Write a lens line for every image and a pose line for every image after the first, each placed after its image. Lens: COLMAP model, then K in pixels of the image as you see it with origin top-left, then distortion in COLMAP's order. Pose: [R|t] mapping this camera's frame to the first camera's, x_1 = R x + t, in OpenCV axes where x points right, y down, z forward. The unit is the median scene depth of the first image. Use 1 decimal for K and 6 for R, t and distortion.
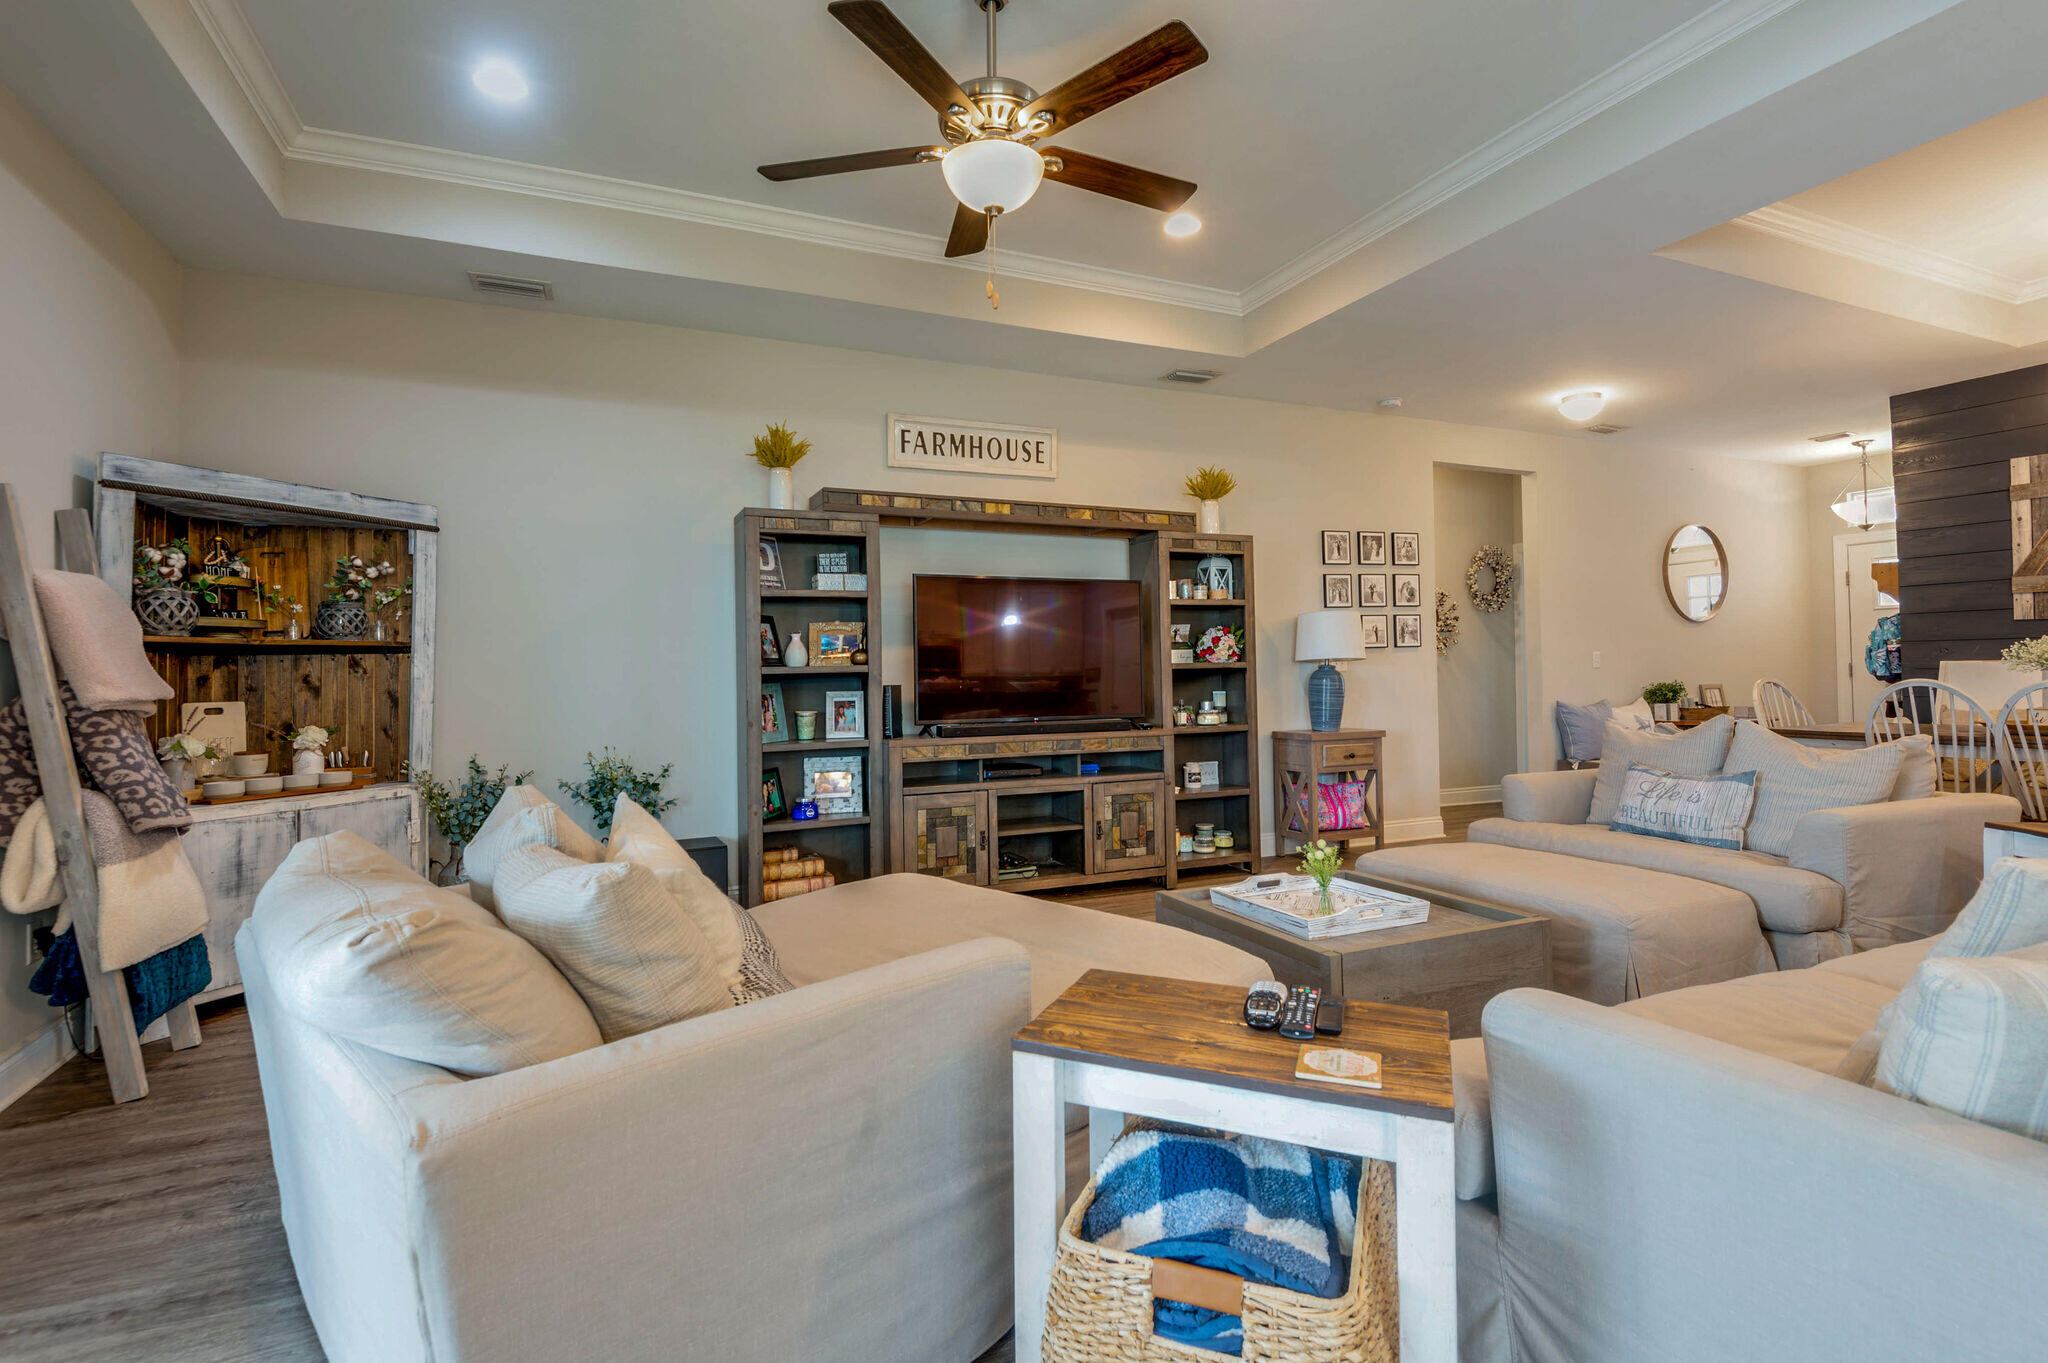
lens RADIAL K [[938.4, 0, 1022.1], [0, 938.4, 669.7], [0, 0, 1]] dist [0.021188, -0.012148]
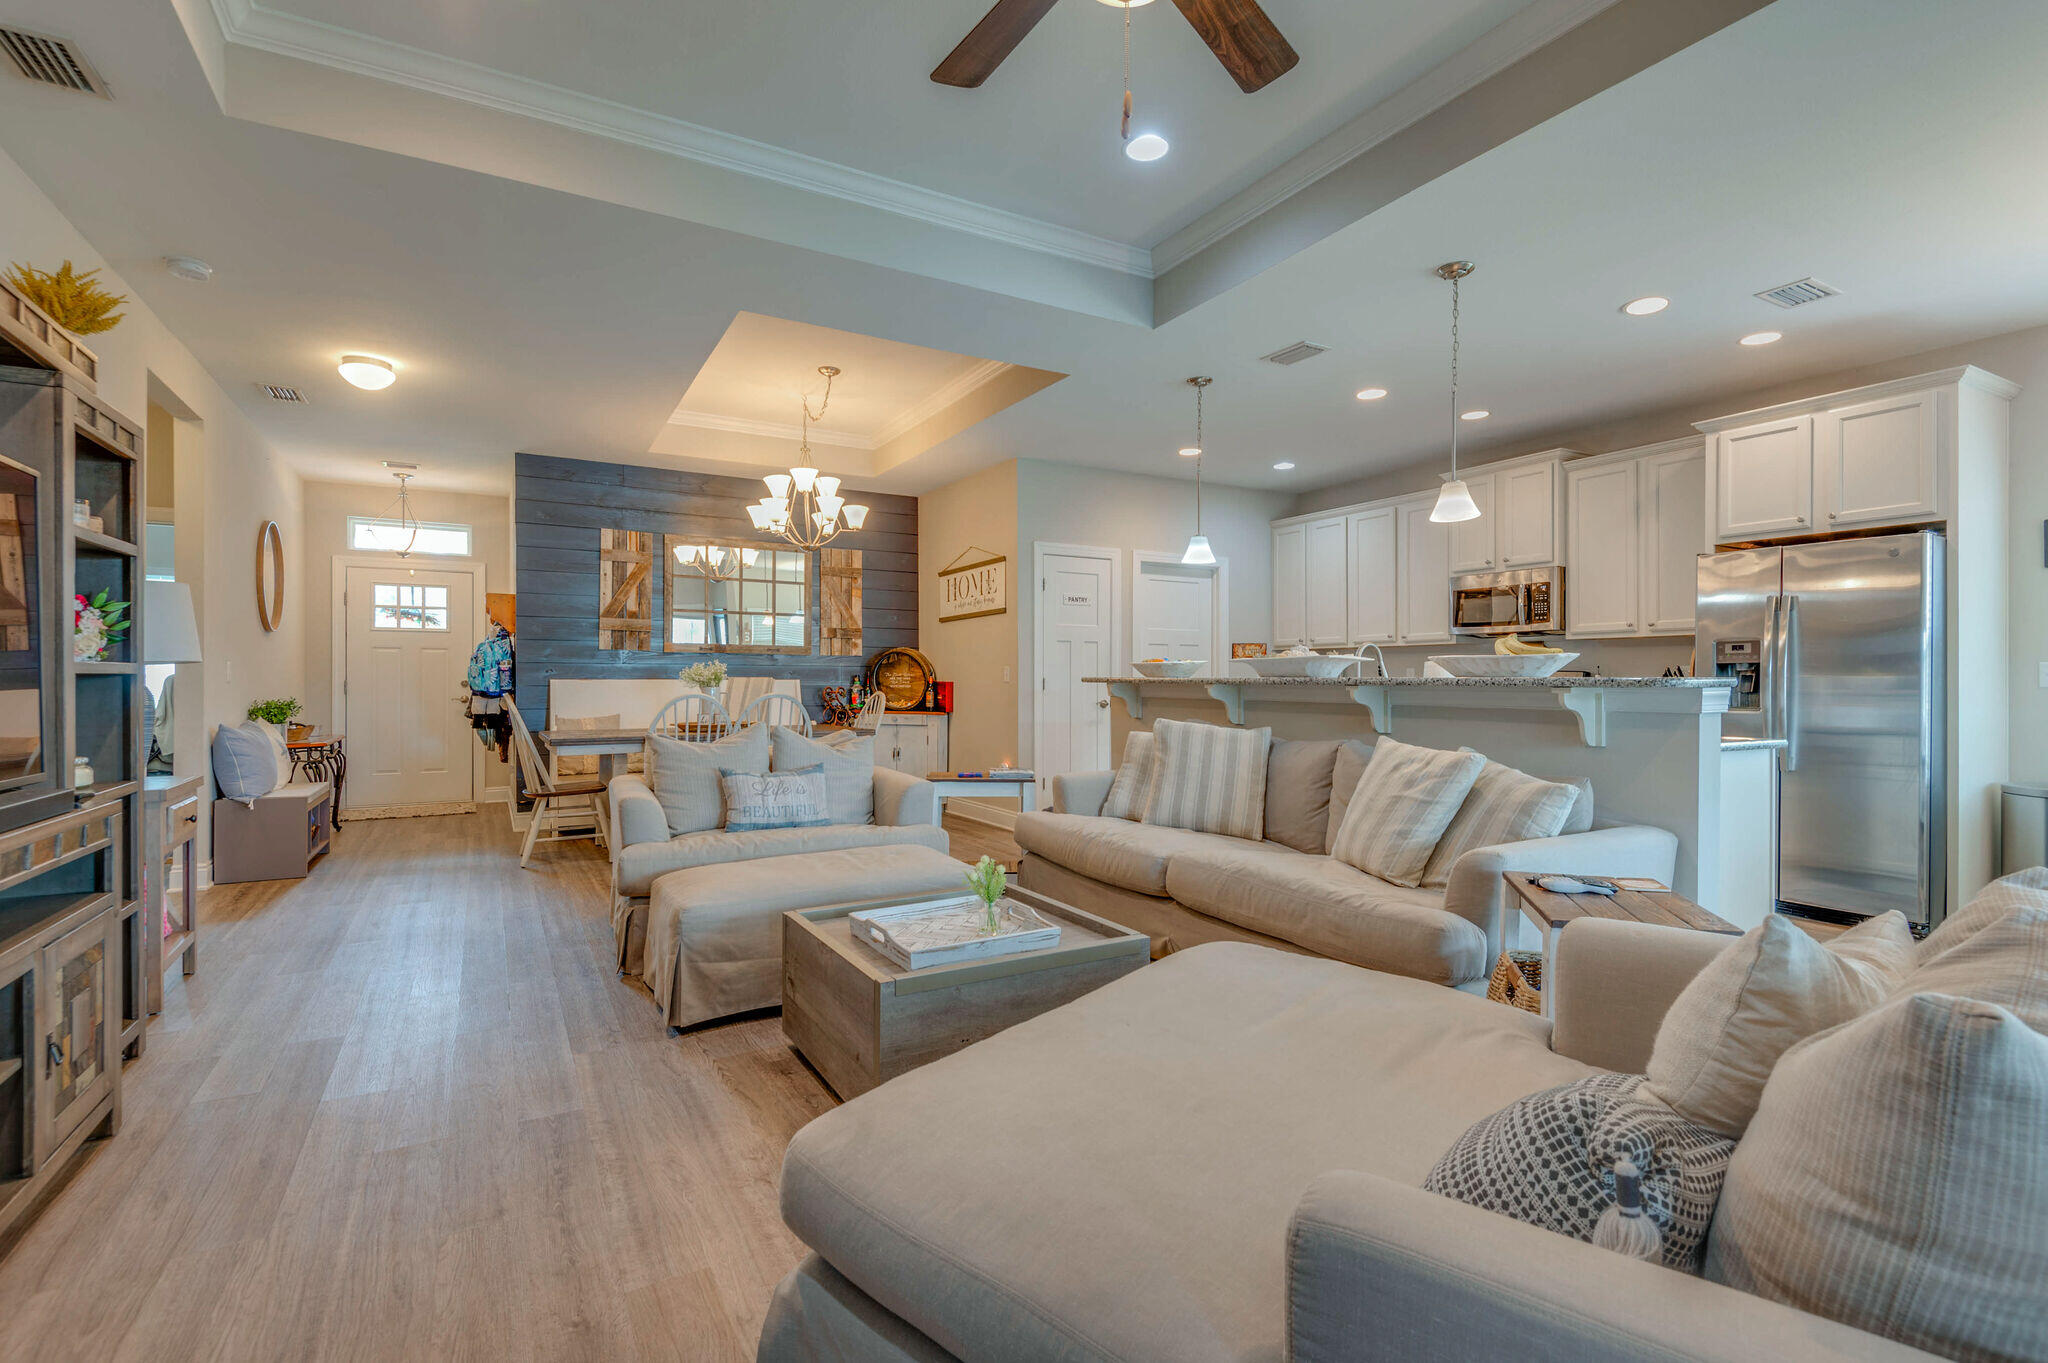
lens RADIAL K [[938.4, 0, 1017.5], [0, 938.4, 681.8], [0, 0, 1]] dist [0.021188, -0.012148]
pose [[-0.091218, 0.014315, 0.995728, -0.328580], [-0.005134, 0.999877, -0.014845, 0.009708], [-0.995818, -0.006466, -0.091133, 0.544043]]
